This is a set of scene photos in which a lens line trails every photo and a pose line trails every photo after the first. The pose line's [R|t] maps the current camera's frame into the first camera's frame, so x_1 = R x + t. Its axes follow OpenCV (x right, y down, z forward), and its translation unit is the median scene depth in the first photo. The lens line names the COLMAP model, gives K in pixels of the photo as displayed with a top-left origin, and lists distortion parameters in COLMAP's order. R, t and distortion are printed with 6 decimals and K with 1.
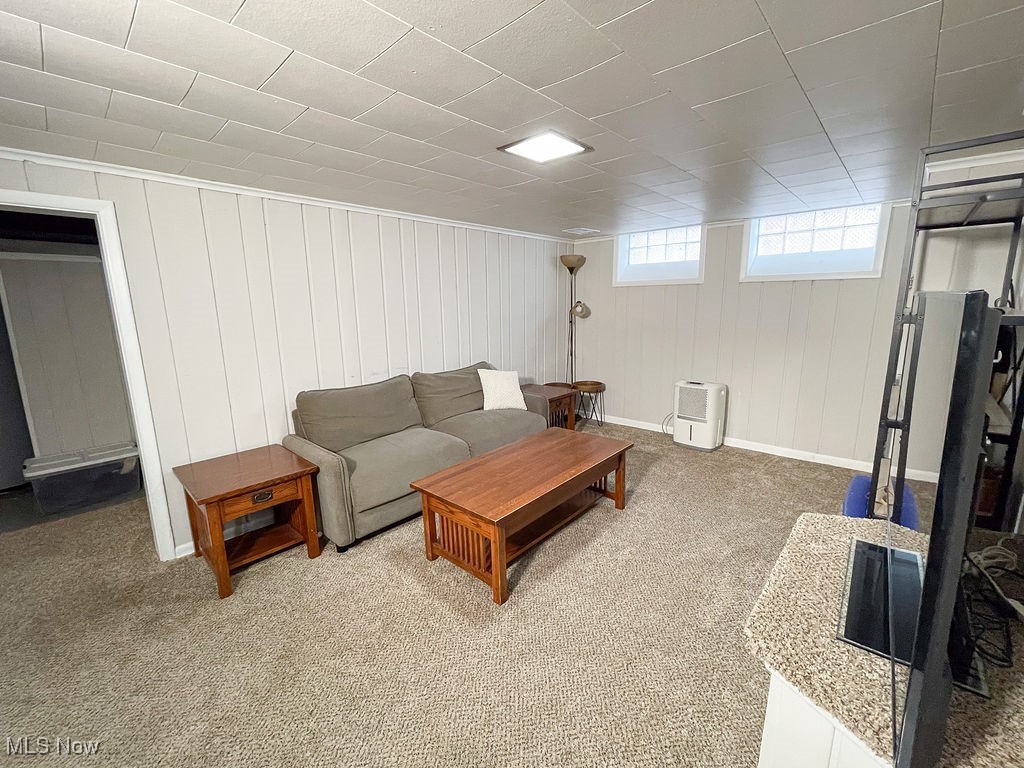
lens RADIAL K [[420.2, 0, 508.6], [0, 420.2, 386.2], [0, 0, 1]] dist [0.003028, 0.000169]
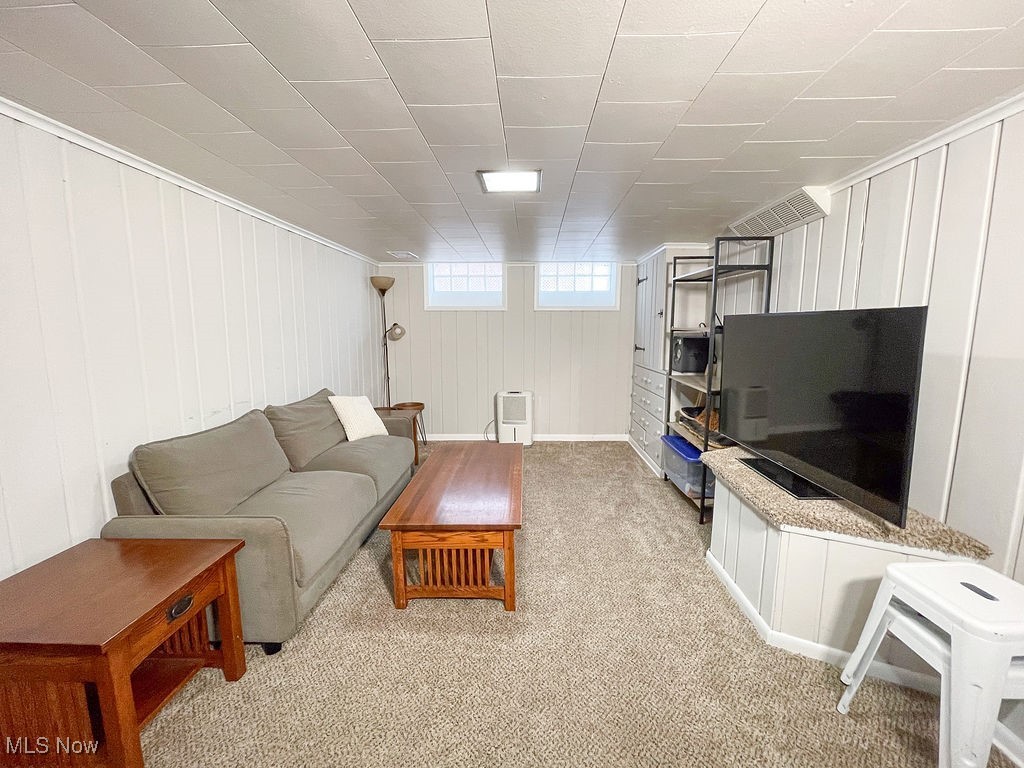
lens RADIAL K [[420.2, 0, 508.2], [0, 420.2, 385.7], [0, 0, 1]] dist [0.003028, 0.000169]
pose [[0.762929, -0.073595, 0.642280, -0.371244], [0.118465, 0.992592, -0.026983, 0.004357], [-0.635536, 0.096674, 0.765995, 0.104309]]
